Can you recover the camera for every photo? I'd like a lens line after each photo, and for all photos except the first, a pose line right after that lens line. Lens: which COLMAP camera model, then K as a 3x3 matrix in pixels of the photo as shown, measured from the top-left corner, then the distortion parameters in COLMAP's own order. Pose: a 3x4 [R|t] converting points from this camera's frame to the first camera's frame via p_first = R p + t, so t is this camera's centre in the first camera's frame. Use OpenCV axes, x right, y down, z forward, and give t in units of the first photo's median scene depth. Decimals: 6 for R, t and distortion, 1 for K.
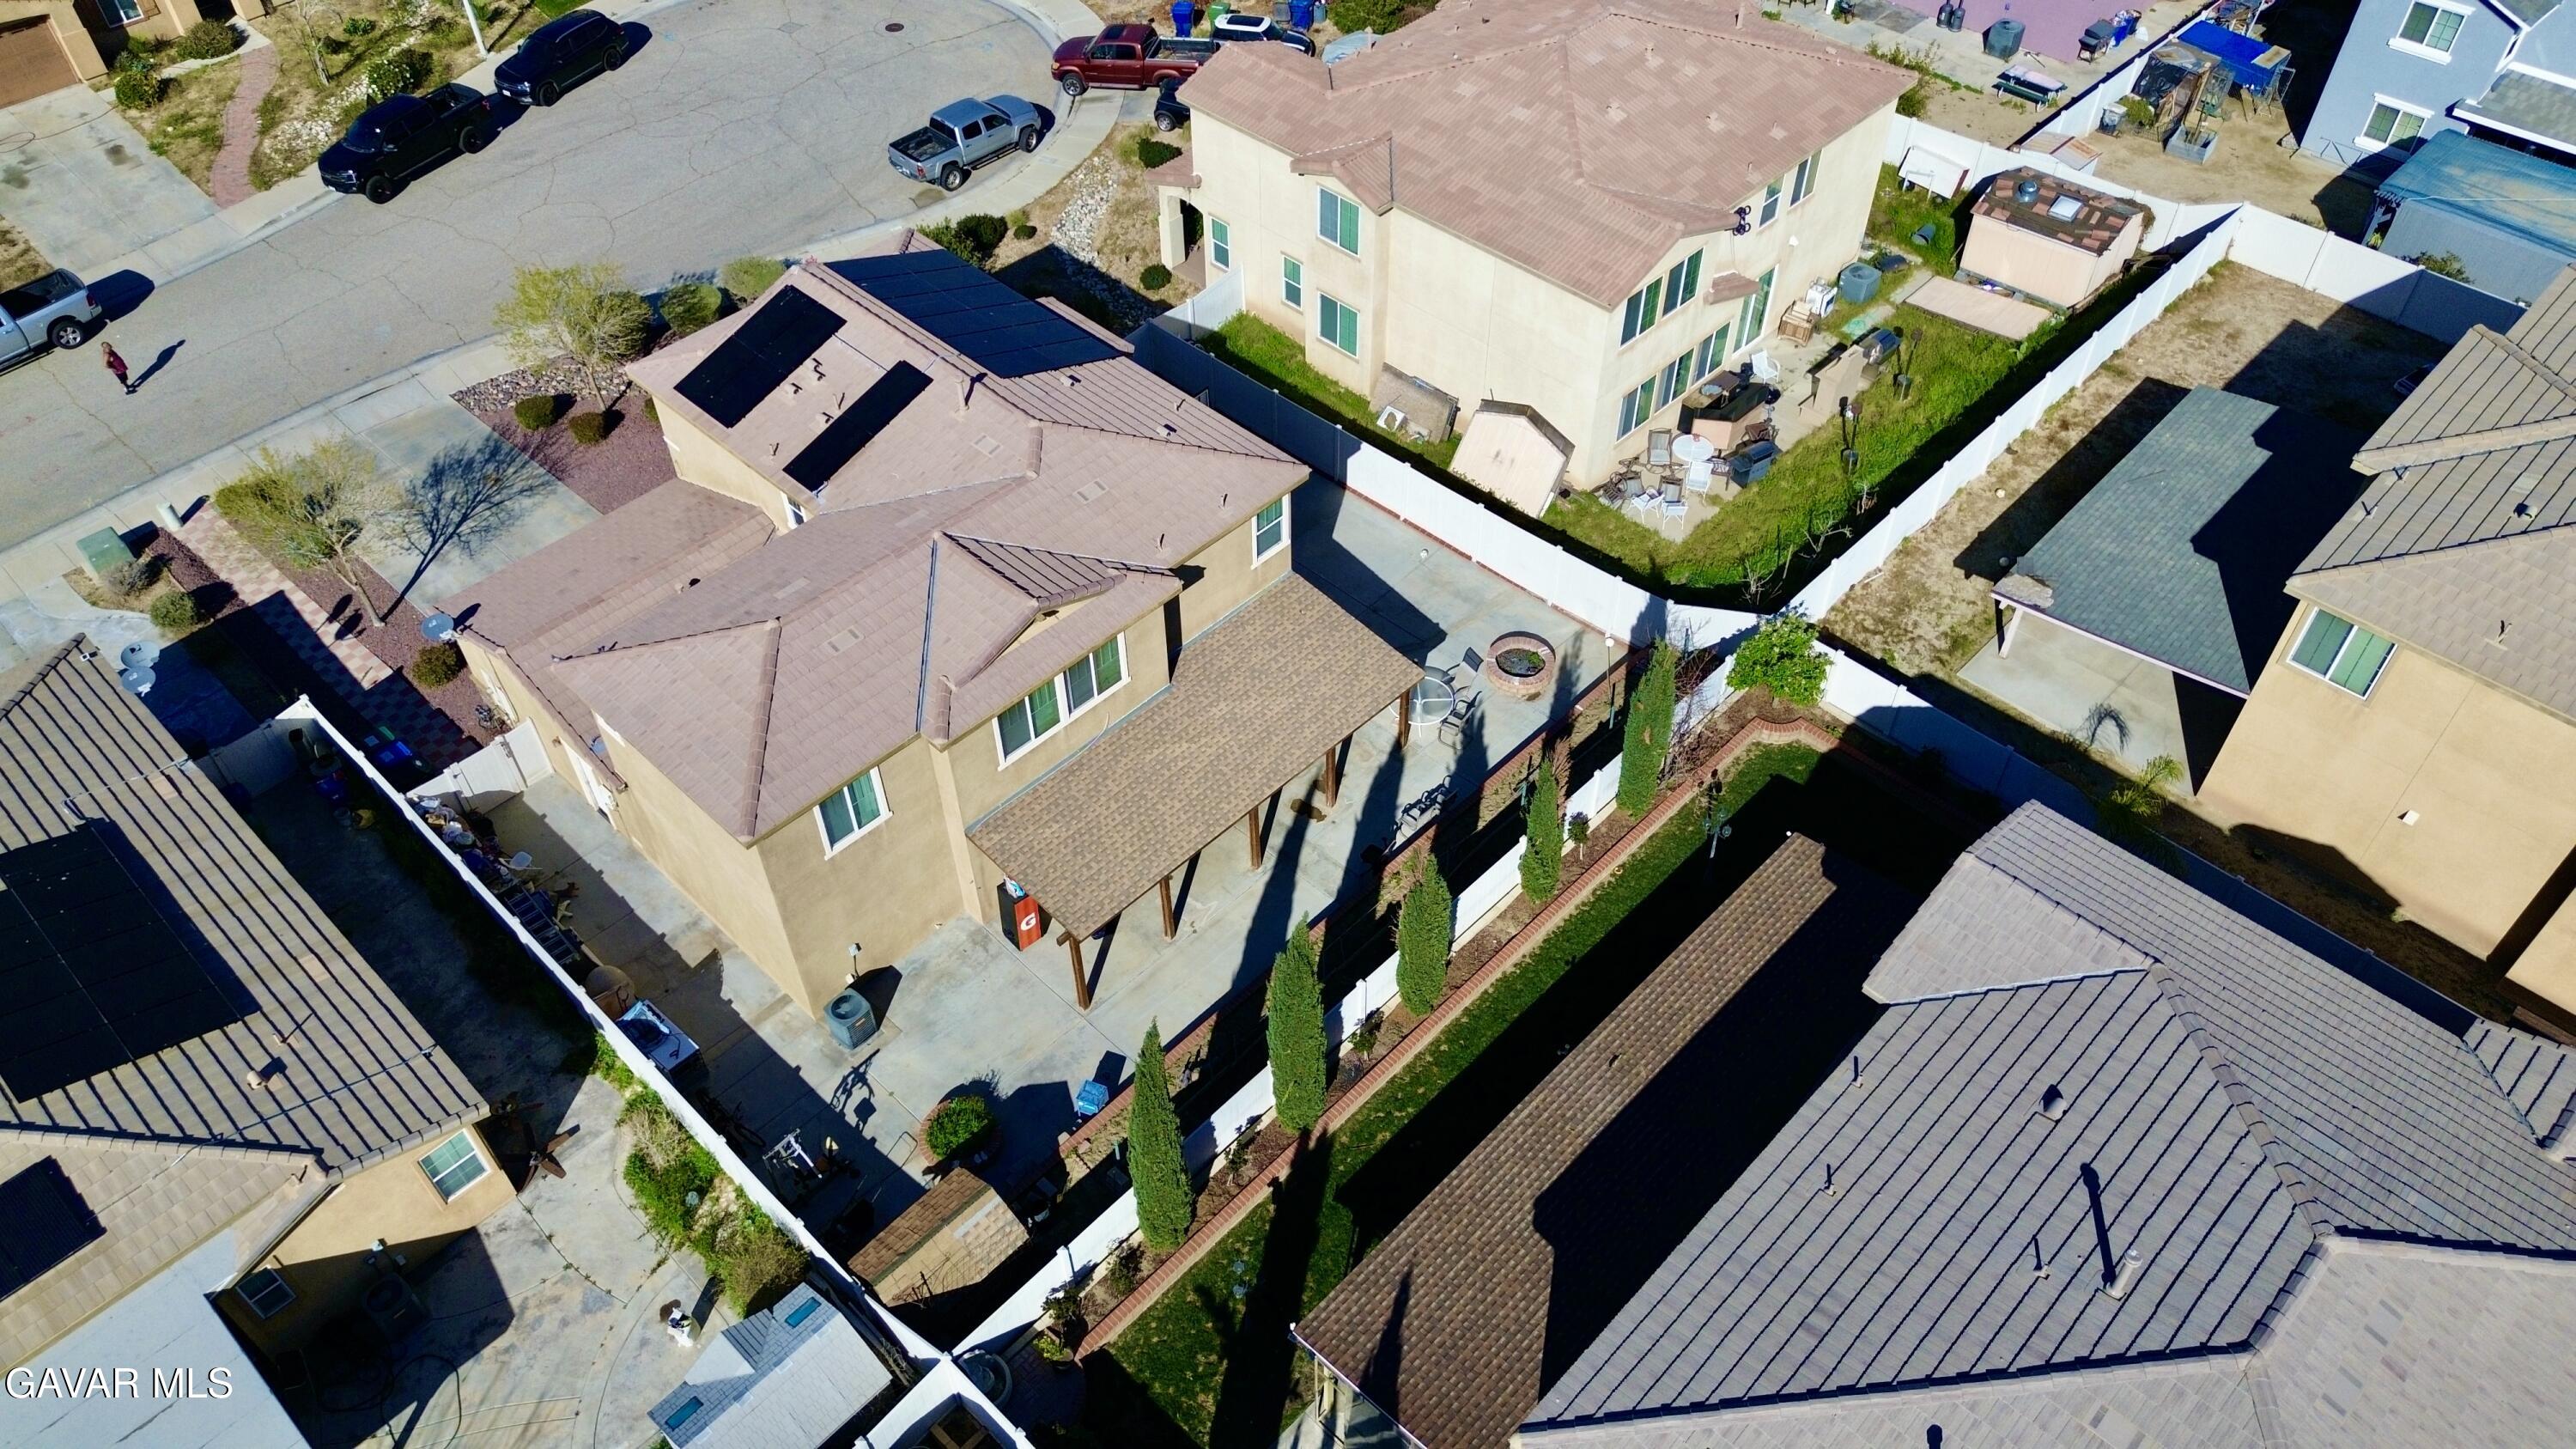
lens RADIAL K [[1821.4, 0, 1285.3], [0, 1821.4, 724.9], [0, 0, 1]] dist [0.064373, -0.064139]
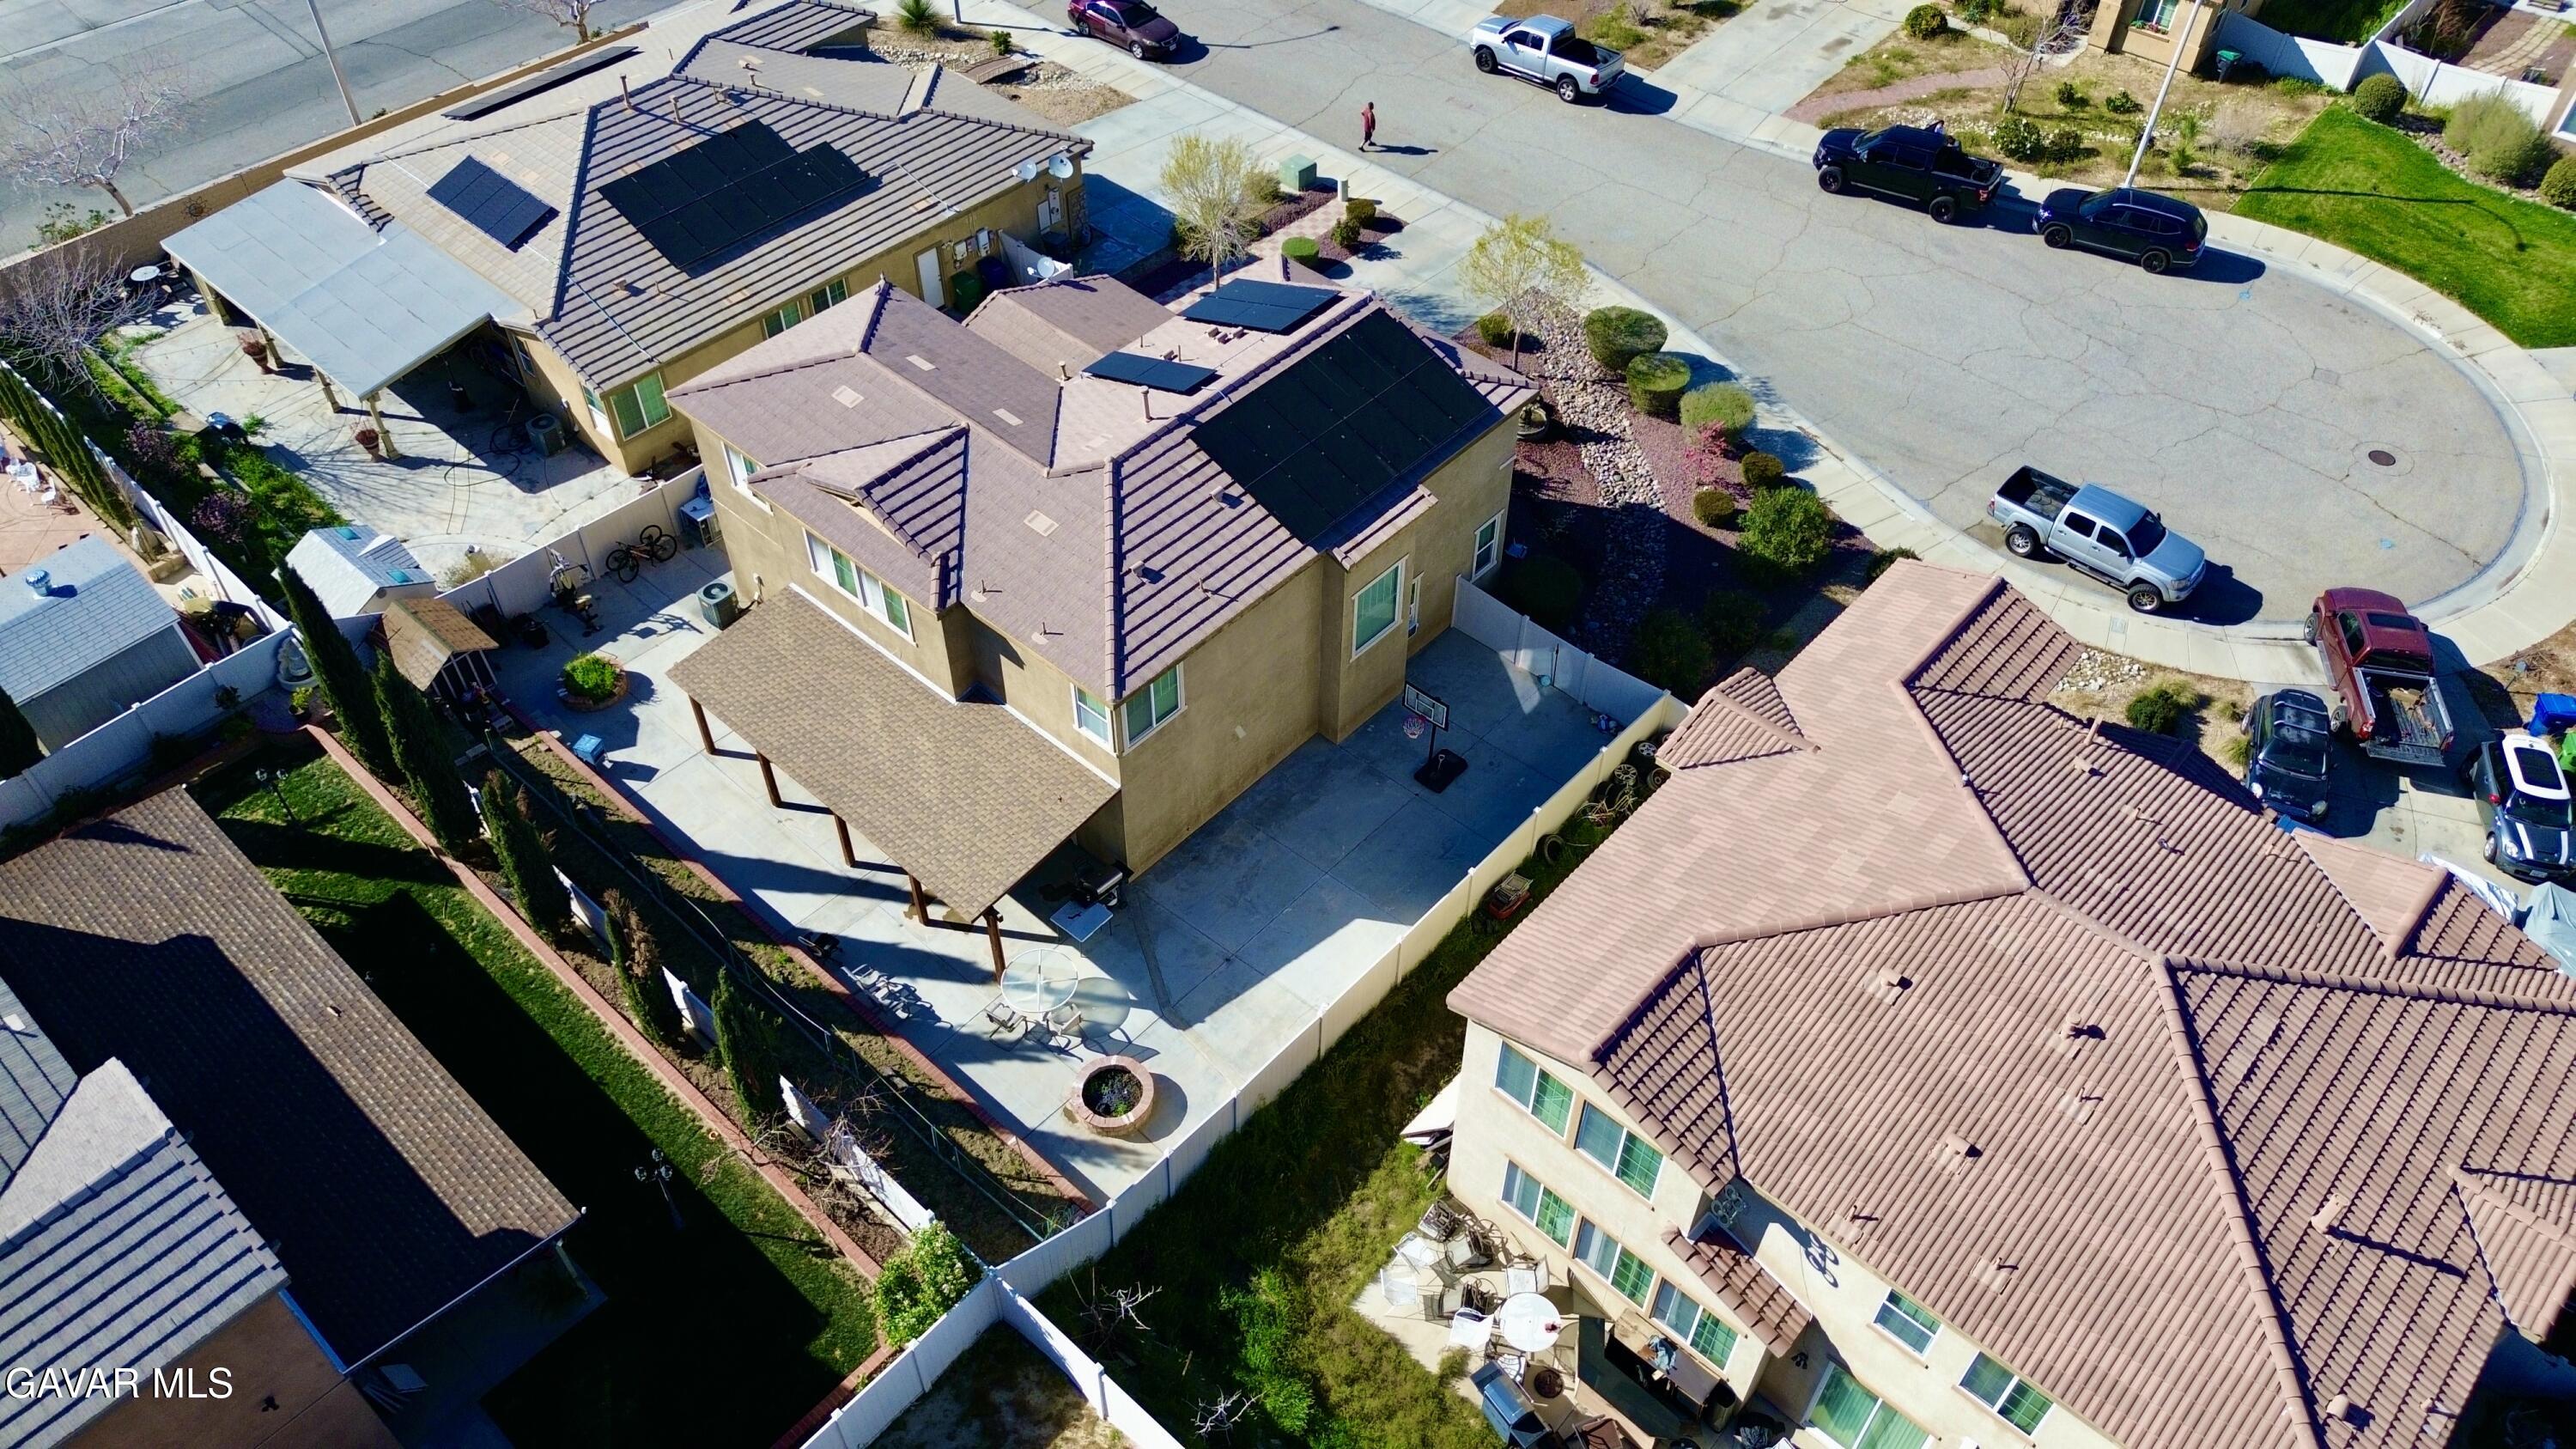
lens RADIAL K [[1835.6, 0, 1287.2], [0, 1835.6, 708.5], [0, 0, 1]] dist [0.072389, -0.073247]
pose [[0.035961, 0.724364, -0.688479, 0.538350], [-0.730951, 0.488859, 0.476159, -0.532736], [0.681482, 0.486121, 0.547055, 0.480295]]
